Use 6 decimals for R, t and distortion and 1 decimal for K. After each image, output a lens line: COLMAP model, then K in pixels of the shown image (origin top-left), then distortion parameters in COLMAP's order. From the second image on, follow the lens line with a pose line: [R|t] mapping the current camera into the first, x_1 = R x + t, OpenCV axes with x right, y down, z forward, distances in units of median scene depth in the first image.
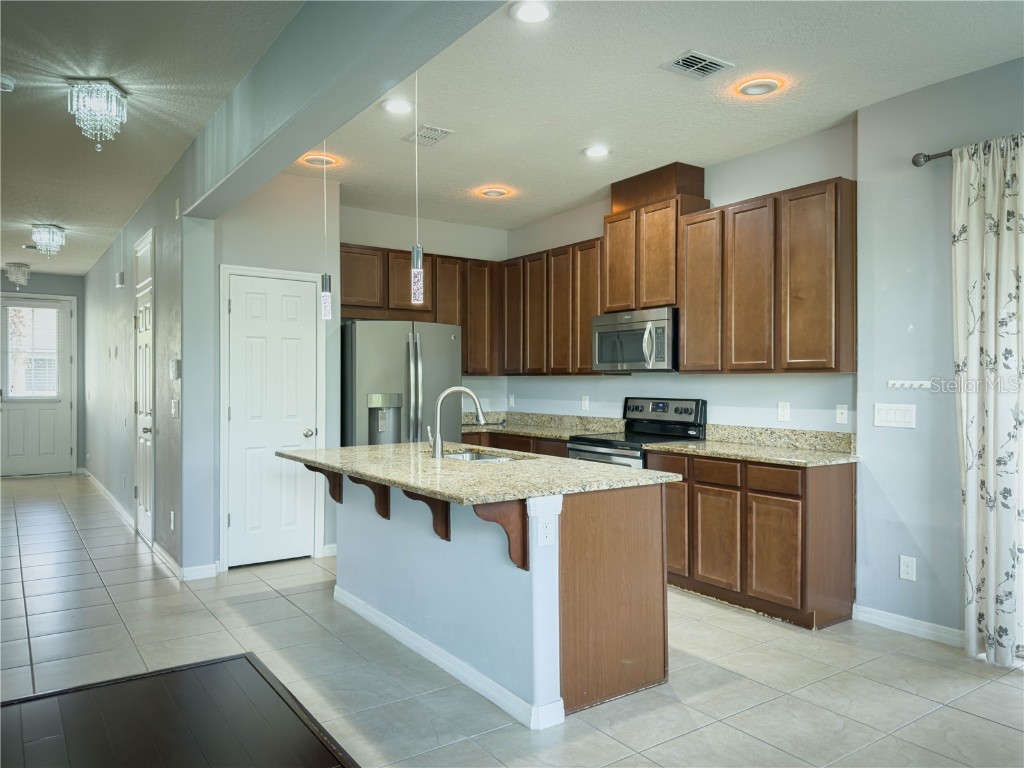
lens RADIAL K [[724.0, 0, 511.2], [0, 724.0, 383.5], [0, 0, 1]] dist [0.115240, -0.177756]
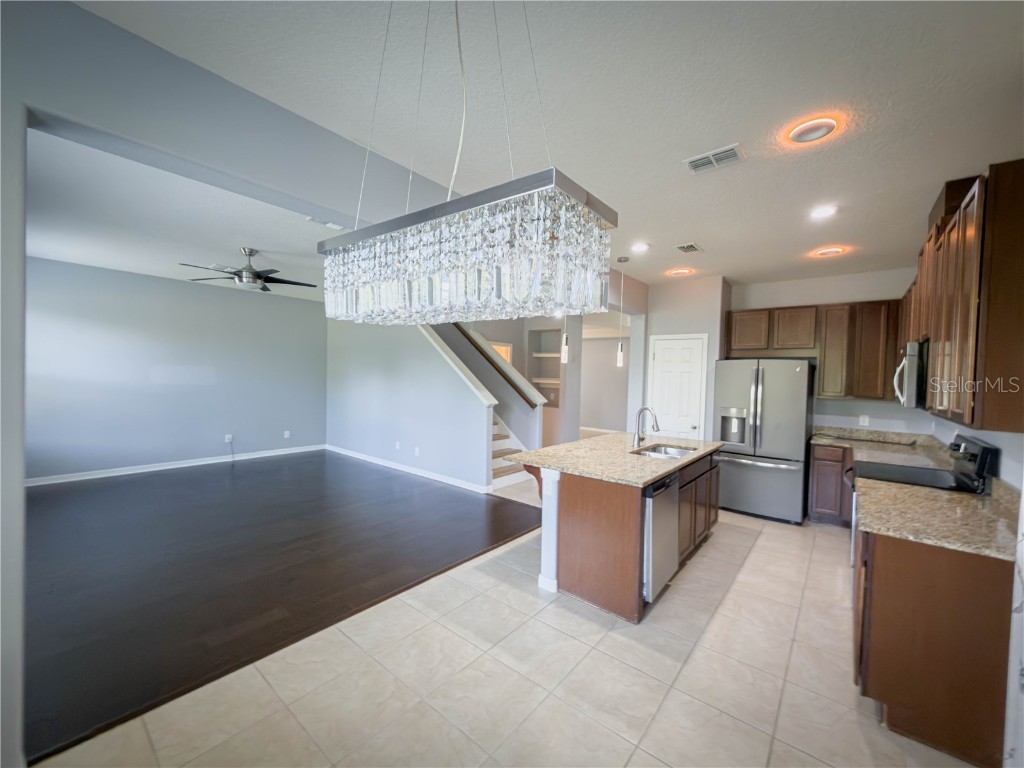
lens RADIAL K [[406.0, 0, 513.3], [0, 406.0, 384.5], [0, 0, 1]] dist [-0.000312, -0.000036]
pose [[0.271870, 0.029926, -0.961869, 0.619539], [-0.028100, 0.999337, 0.023149, -0.050071], [0.961924, 0.020735, 0.272531, 0.380215]]
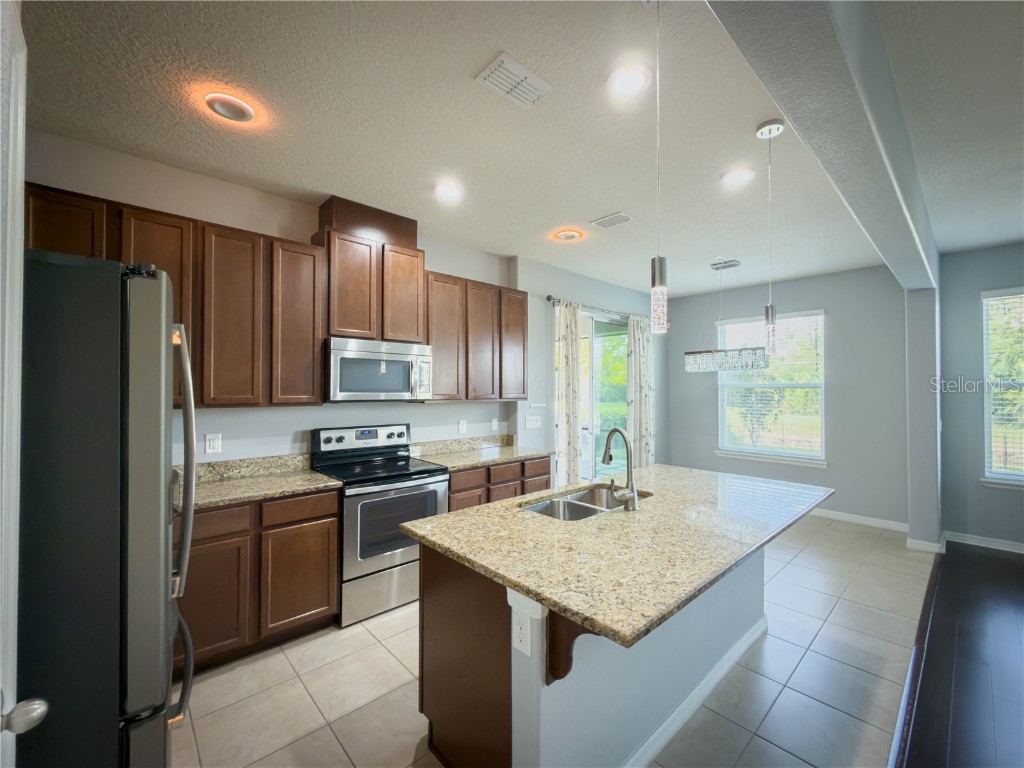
lens RADIAL K [[426.3, 0, 522.2], [0, 426.3, 384.3], [0, 0, 1]] dist [0.000045, 0.000067]
pose [[-0.150519, 0.010133, 0.988555, -0.504578], [-0.000725, 0.999946, -0.010360, -0.038800], [-0.988607, -0.002276, -0.150504, 1.014654]]
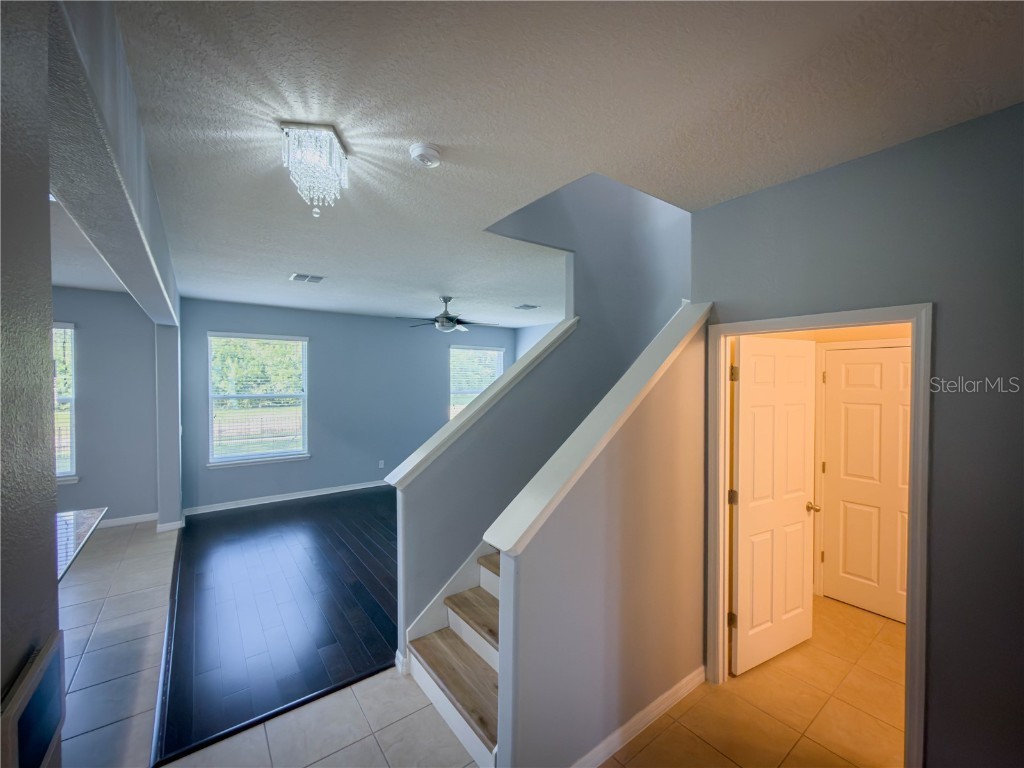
lens RADIAL K [[421.0, 0, 515.1], [0, 421.0, 385.4], [0, 0, 1]] dist [-0.000873, -0.000170]
pose [[-0.999165, -0.003954, -0.040666, -0.617292], [-0.004735, 0.999806, 0.019107, -0.110744], [0.040583, 0.019284, -0.998990, 1.196984]]
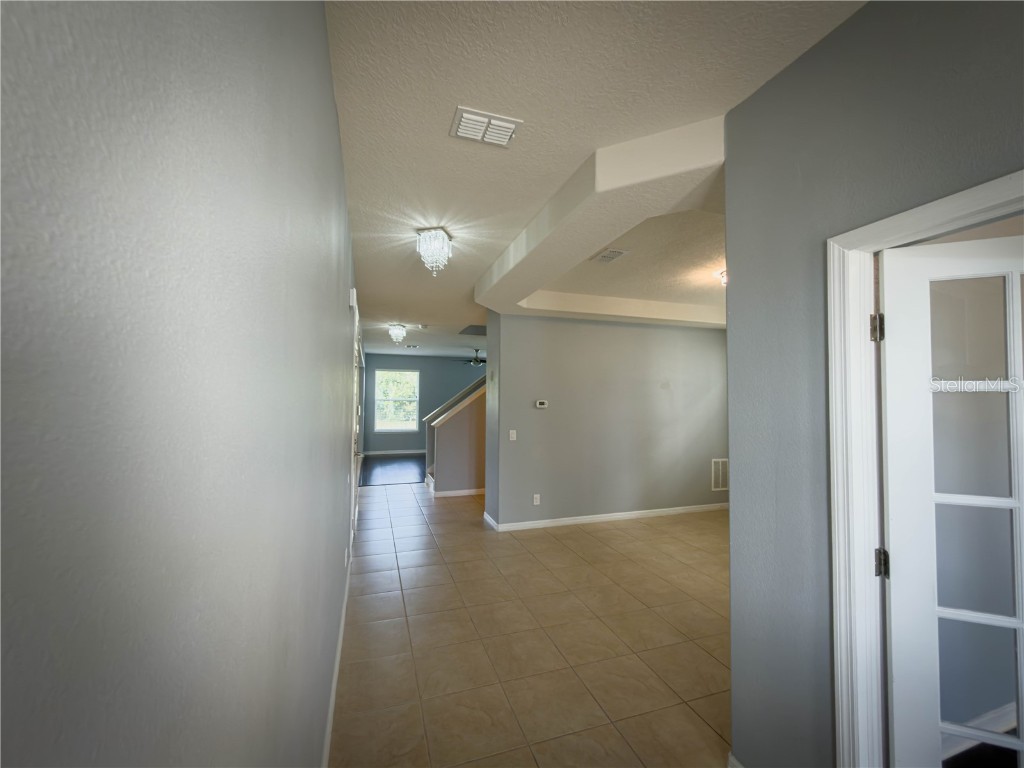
lens RADIAL K [[421.0, 0, 515.1], [0, 421.0, 385.4], [0, 0, 1]] dist [-0.000873, -0.000170]
pose [[-0.962492, 0.001419, 0.271308, -1.297791], [-0.007724, 0.999438, -0.032630, -0.058066], [-0.271202, -0.033502, -0.961939, 2.183802]]
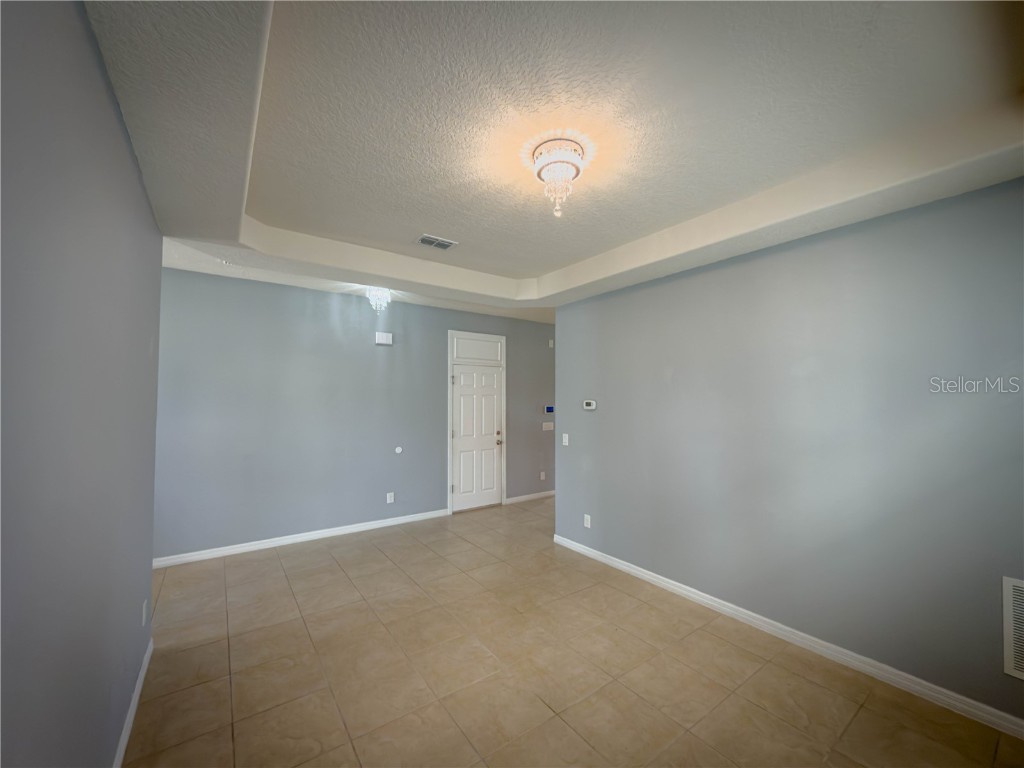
lens RADIAL K [[421.0, 0, 515.1], [0, 421.0, 385.4], [0, 0, 1]] dist [-0.000873, -0.000170]
pose [[-0.007111, 0.029283, 0.999546, -1.993528], [-0.002045, 0.999569, -0.029298, -0.061046], [-0.999973, -0.002252, -0.007048, 1.222822]]
